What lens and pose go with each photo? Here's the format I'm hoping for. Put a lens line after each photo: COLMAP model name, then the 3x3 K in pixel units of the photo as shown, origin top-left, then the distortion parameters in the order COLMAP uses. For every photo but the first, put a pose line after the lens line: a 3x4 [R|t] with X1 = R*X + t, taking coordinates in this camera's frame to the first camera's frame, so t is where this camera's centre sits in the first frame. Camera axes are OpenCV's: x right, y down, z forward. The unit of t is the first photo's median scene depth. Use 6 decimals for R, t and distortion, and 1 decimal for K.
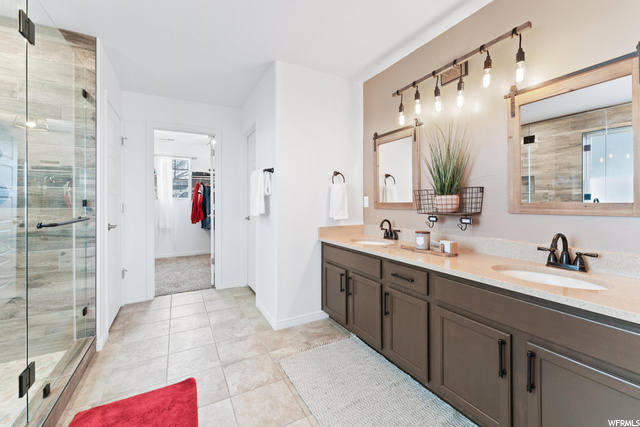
lens RADIAL K [[258.2, 0, 320.2], [0, 258.2, 200.4], [0, 0, 1]] dist [0.001046, 0.000086]
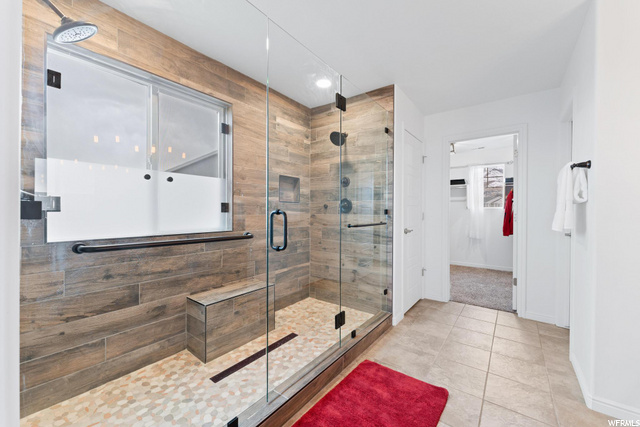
lens RADIAL K [[256.3, 0, 319.3], [0, 256.3, 211.5], [0, 0, 1]] dist [0.000928, -0.000039]
pose [[0.411786, 0.008337, -0.911242, 0.160114], [-0.002285, 0.999964, 0.008116, -0.000839], [0.911277, -0.001260, 0.411791, 0.129681]]
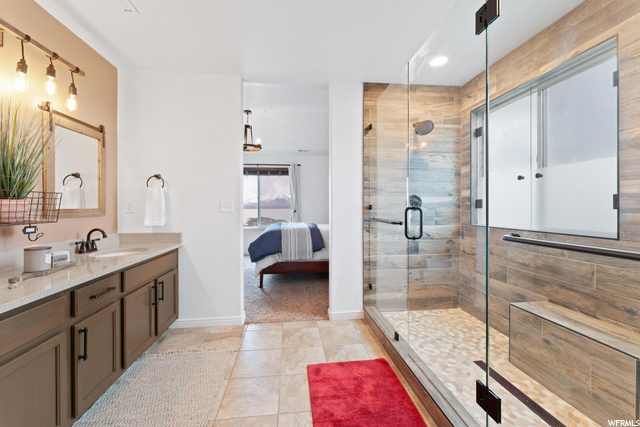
lens RADIAL K [[257.0, 0, 316.4], [0, 257.0, 205.0], [0, 0, 1]] dist [0.001097, 0.000120]
pose [[-0.926700, 0.009213, 0.375689, -0.563684], [0.003186, 0.999856, -0.016659, 0.010718], [-0.375789, -0.014241, -0.926596, 1.252247]]
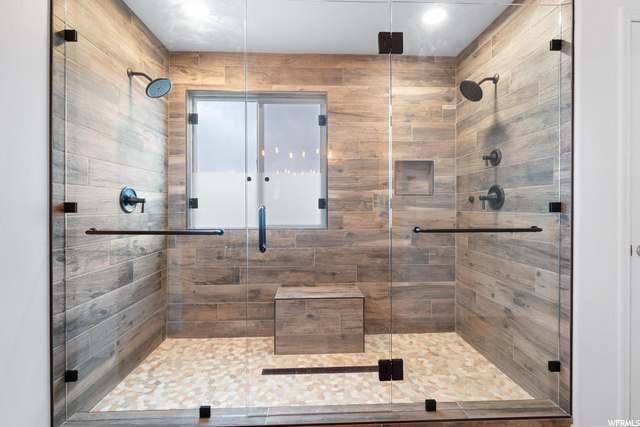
lens RADIAL K [[288.4, 0, 317.2], [0, 288.4, 208.3], [0, 0, 1]] dist [0.000113, -0.000171]
pose [[-0.442715, 0.009451, -0.896613, 0.041939], [0.008624, 0.999943, 0.006281, 0.003311], [0.896621, -0.004952, -0.442771, 0.760410]]
